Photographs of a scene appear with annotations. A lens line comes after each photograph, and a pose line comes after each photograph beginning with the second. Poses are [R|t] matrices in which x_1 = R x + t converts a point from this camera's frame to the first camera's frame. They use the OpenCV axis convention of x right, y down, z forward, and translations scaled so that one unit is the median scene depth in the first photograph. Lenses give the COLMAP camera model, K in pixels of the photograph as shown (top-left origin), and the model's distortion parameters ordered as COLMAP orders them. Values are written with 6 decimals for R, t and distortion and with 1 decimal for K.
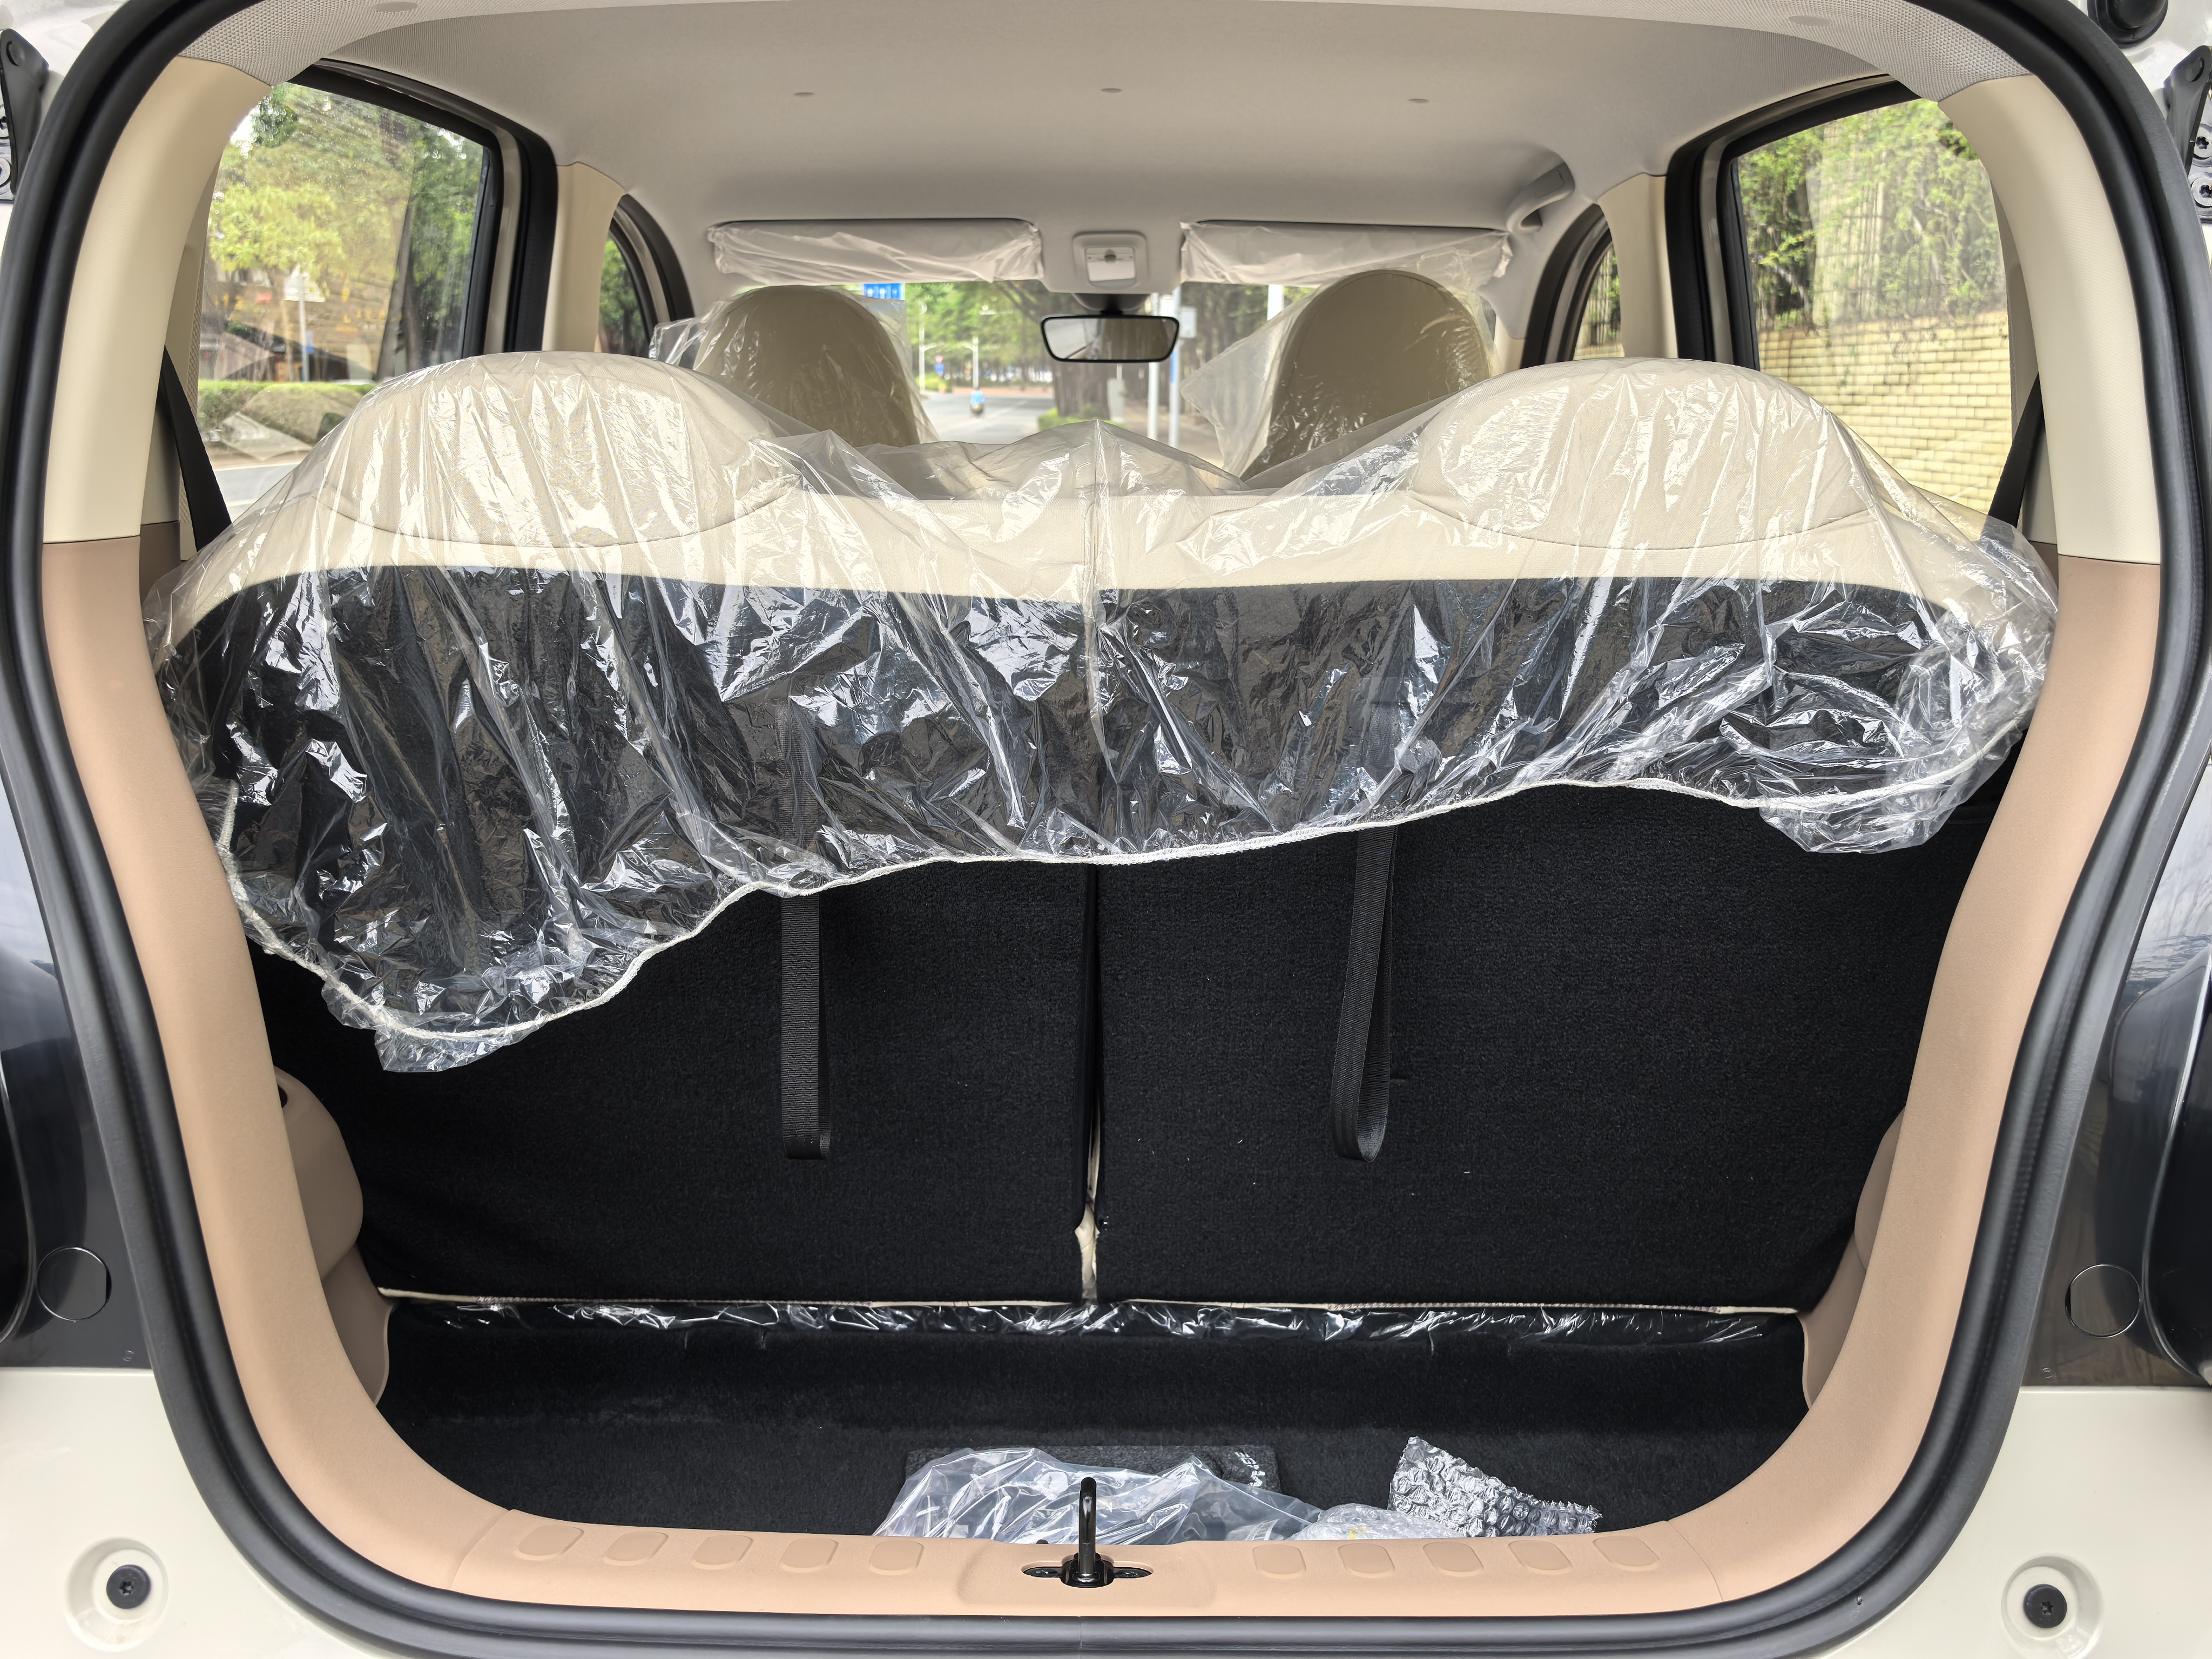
lens RADIAL K [[1780.7, 0, 1103.1], [0, 1780.7, 823.6], [0, 0, 1]] dist [-0.015327, -0.008530]
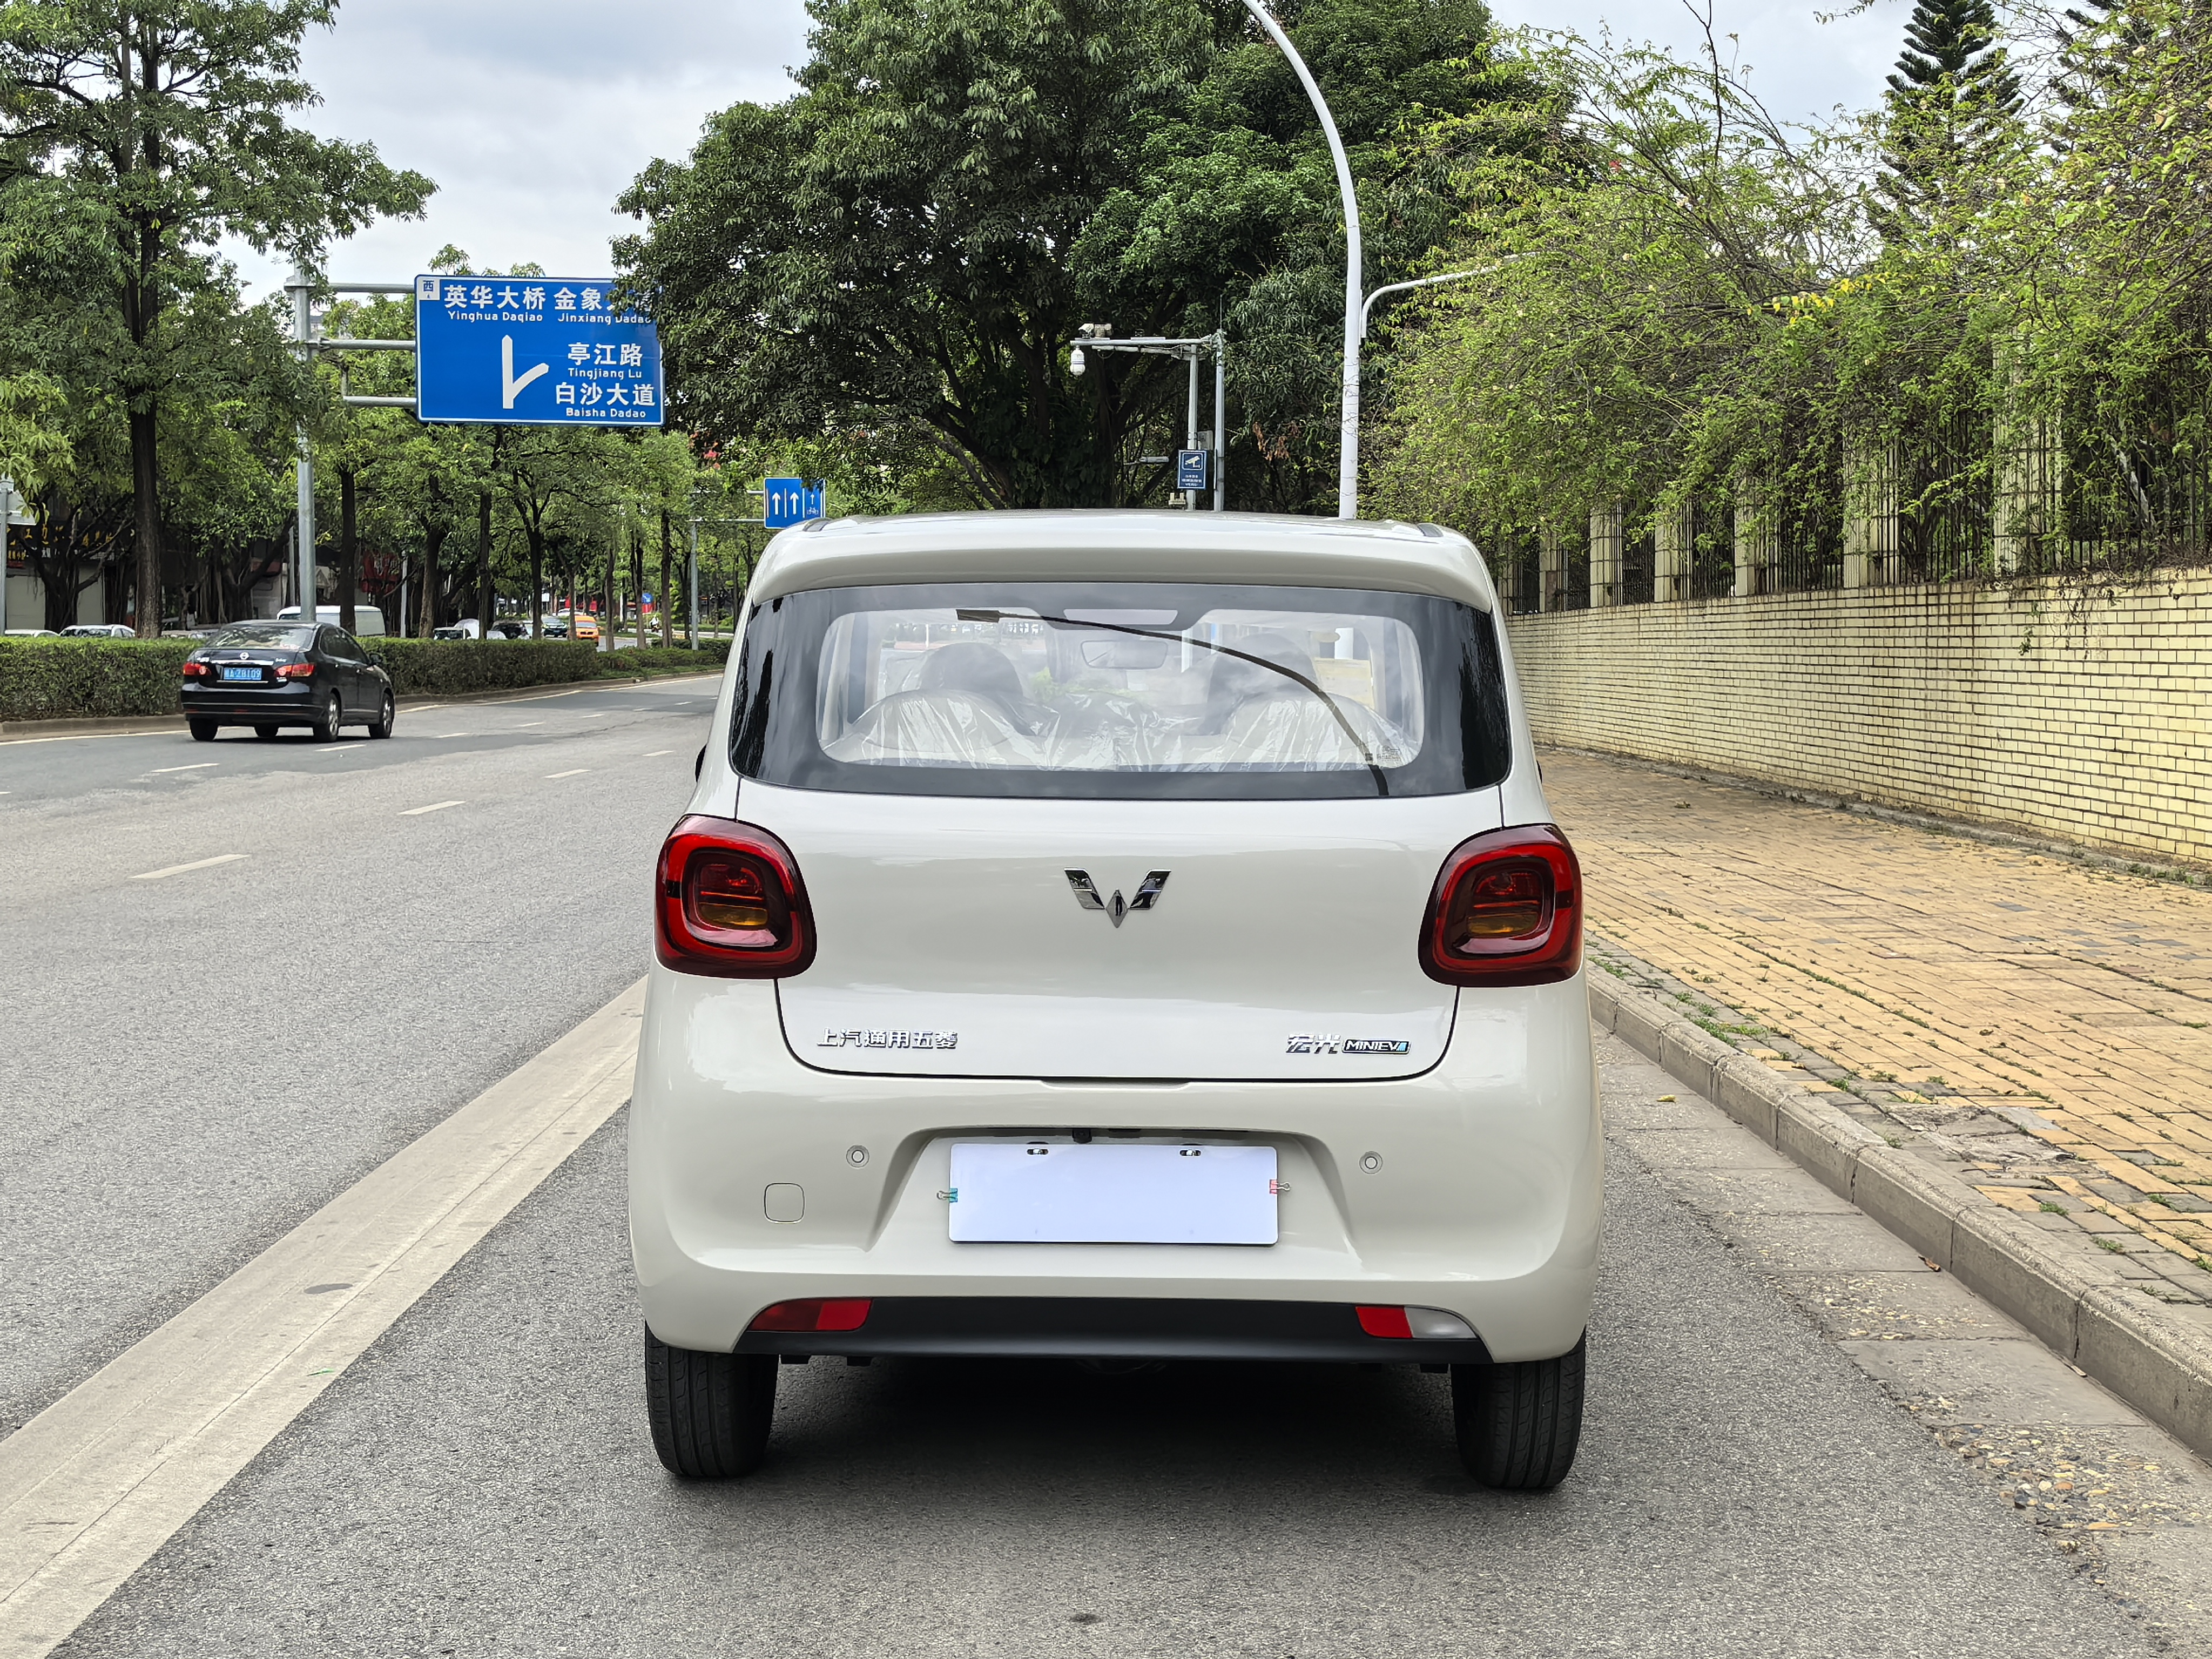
lens RADIAL K [[2744.1, 0, 1118.3], [0, 2744.1, 825.2], [0, 0, 1]] dist [0.009918, 0.000000]
pose [[0.999994, -0.000120, 0.003369, -0.005981], [0.000694, 0.985293, -0.170875, 0.048484], [-0.003299, 0.170876, 0.985287, -0.231308]]
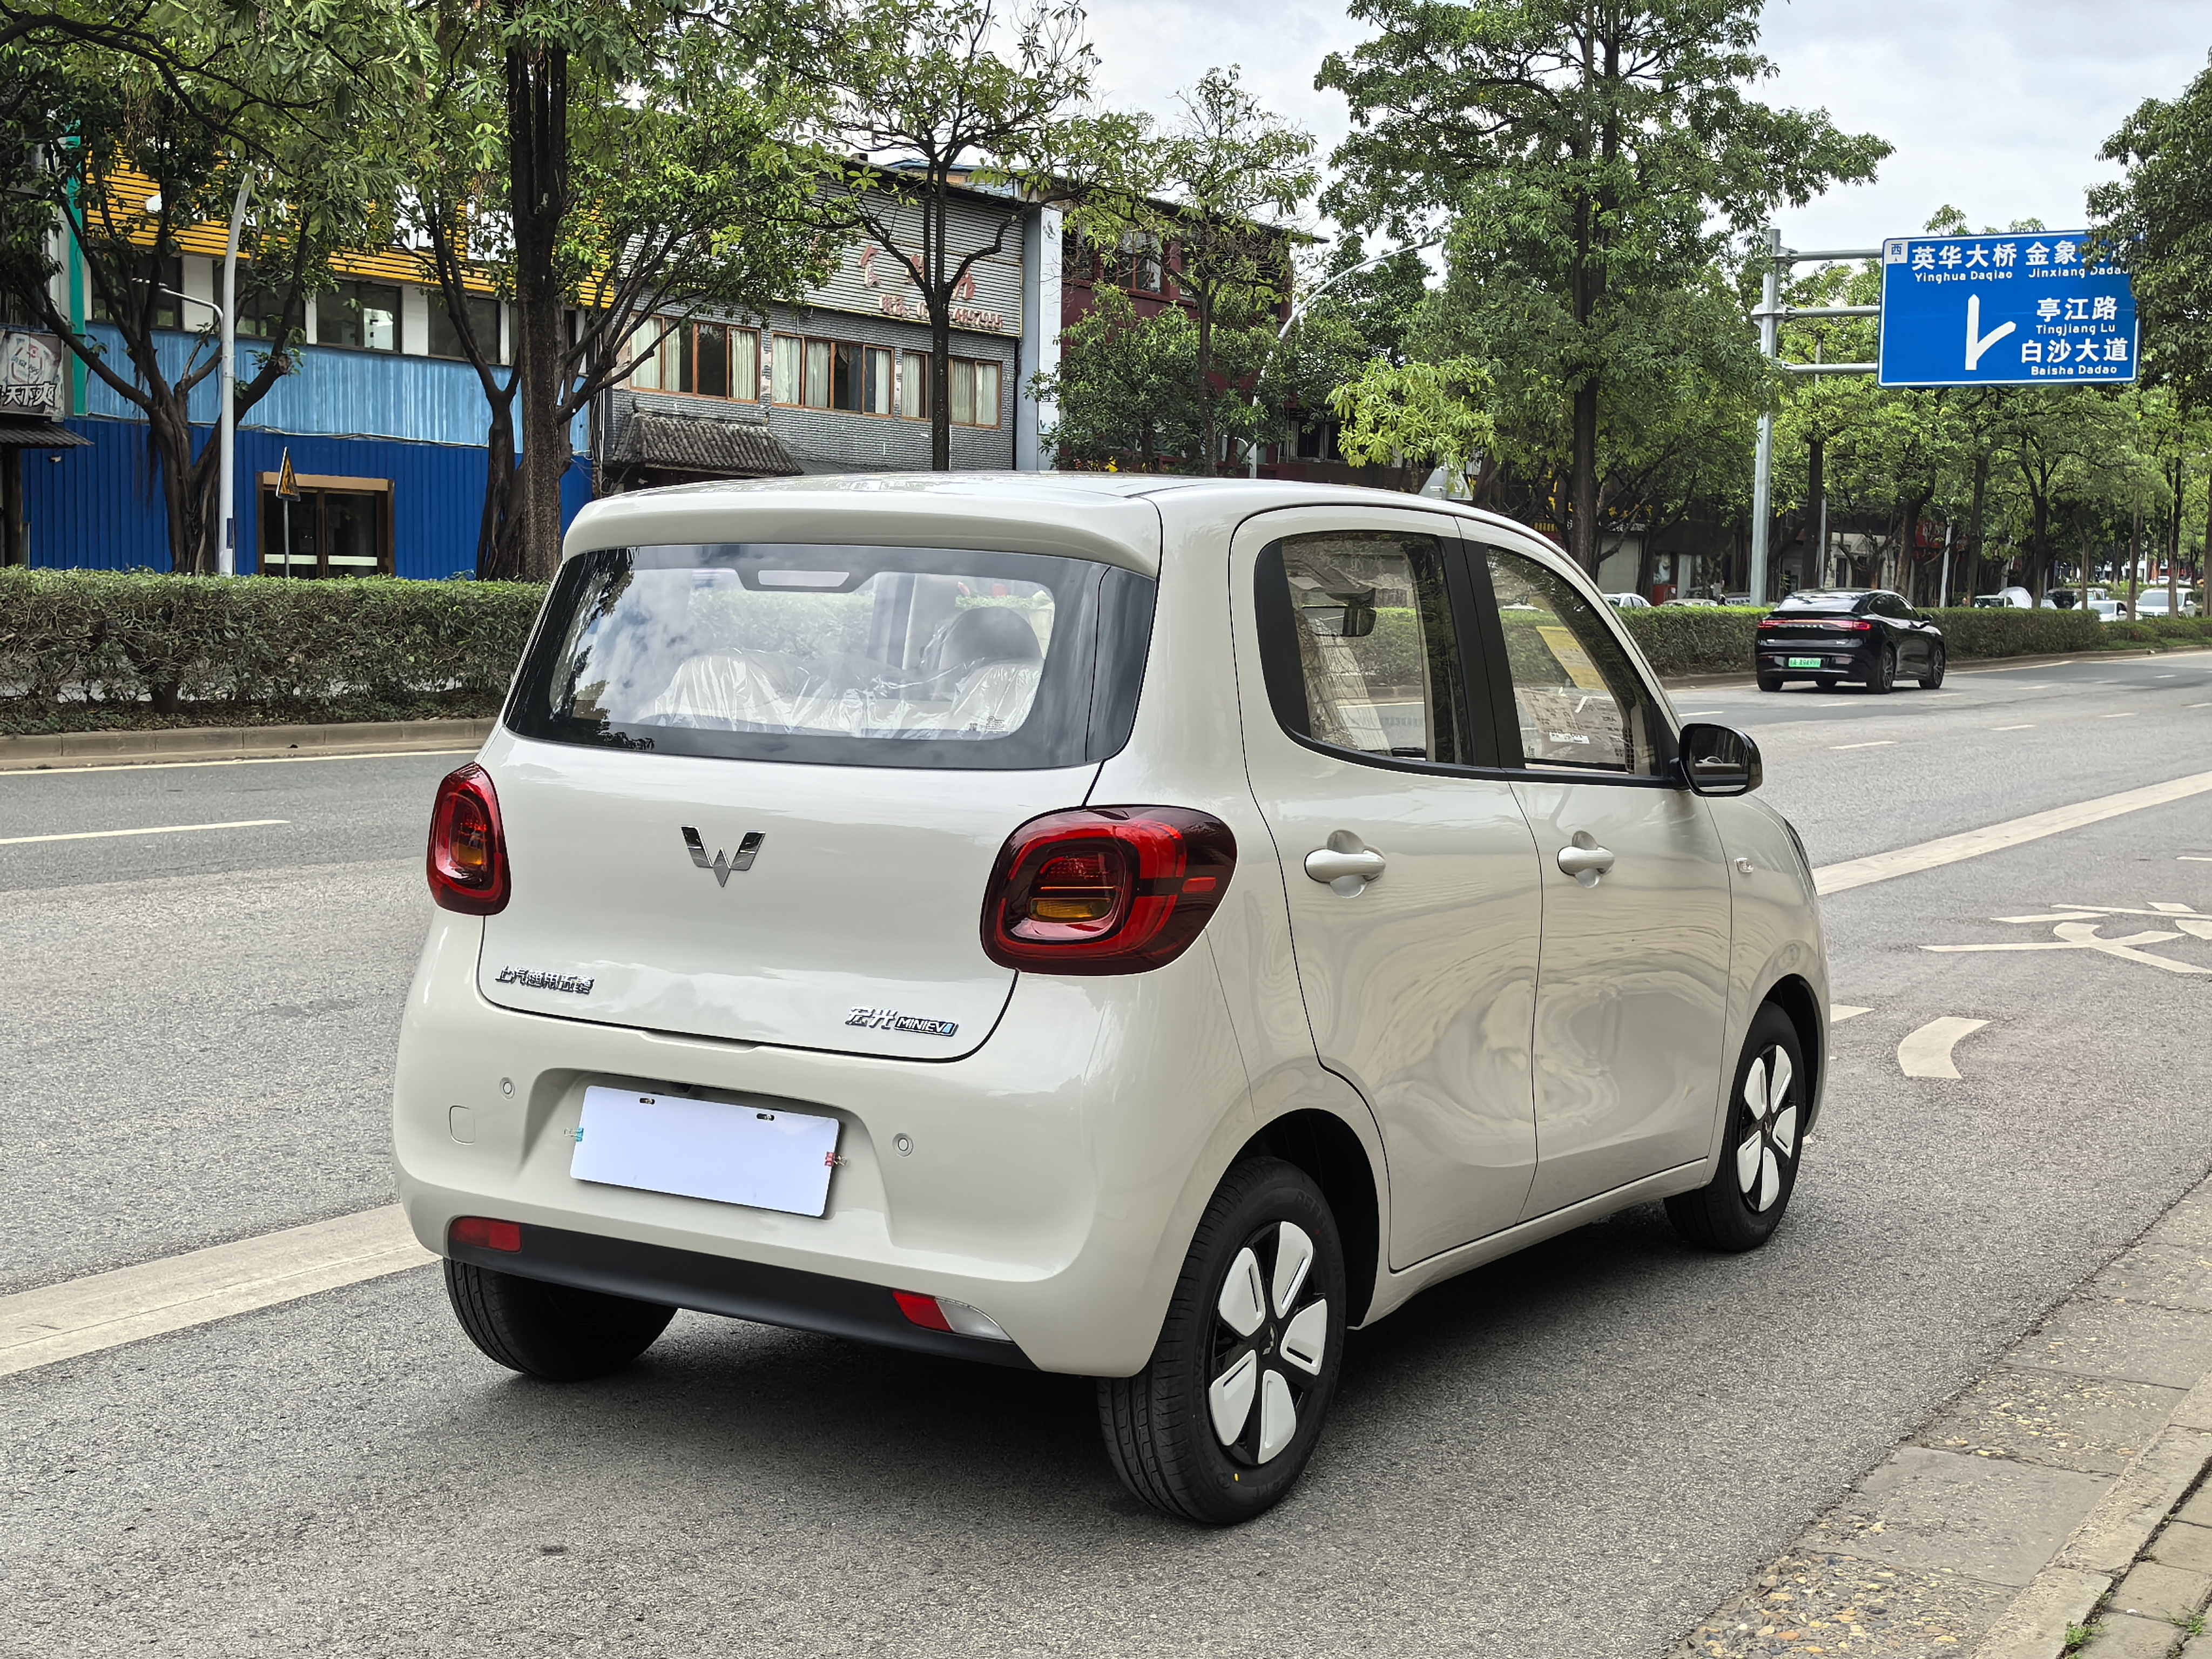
lens RADIAL K [[2744.1, 0, 1119.2], [0, 2744.1, 837.1], [0, 0, 1]] dist [0.009918, 0.000000]
pose [[0.857657, 0.048828, -0.511898, 0.129291], [-0.127668, 0.984532, -0.119991, 0.038061], [0.498121, 0.168264, 0.850625, -0.188757]]
